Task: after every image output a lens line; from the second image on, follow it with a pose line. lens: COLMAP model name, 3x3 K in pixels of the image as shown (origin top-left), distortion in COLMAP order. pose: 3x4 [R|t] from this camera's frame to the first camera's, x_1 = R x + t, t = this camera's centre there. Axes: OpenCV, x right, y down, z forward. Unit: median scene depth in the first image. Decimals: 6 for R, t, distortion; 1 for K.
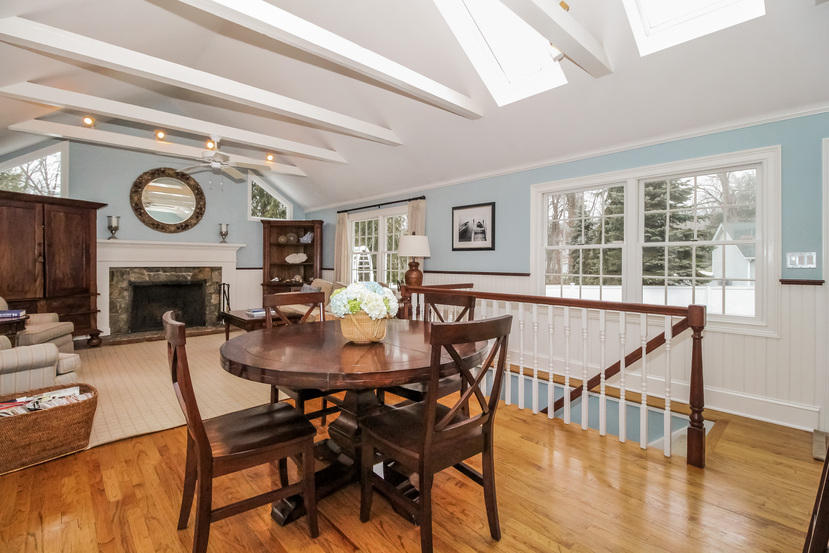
lens RADIAL K [[380.5, 0, 418.6], [0, 380.5, 258.1], [0, 0, 1]] dist [-0.001980, -0.000891]
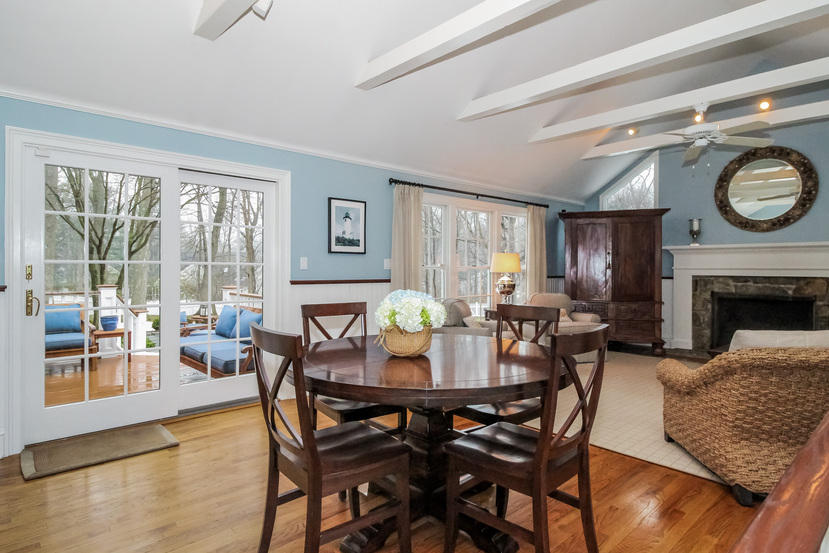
lens RADIAL K [[478.3, 0, 410.3], [0, 478.3, 269.9], [0, 0, 1]] dist [-0.001756, -0.001498]
pose [[-0.015935, 0.001700, -0.999872, 0.323456], [0.007218, 0.999973, 0.001585, 0.003666], [0.999847, -0.007192, -0.015947, 0.319375]]
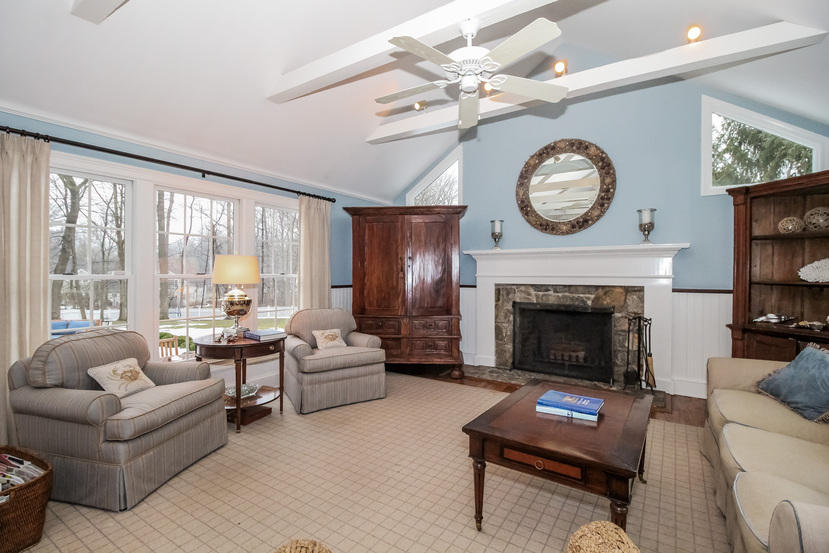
lens RADIAL K [[380.5, 0, 418.0], [0, 380.5, 275.0], [0, 0, 1]] dist [-0.001980, -0.000891]
pose [[0.234120, 0.000725, -0.972207, -0.055341], [0.011020, 0.999934, 0.003399, 0.000776], [0.972145, -0.011509, 0.234097, 0.608176]]
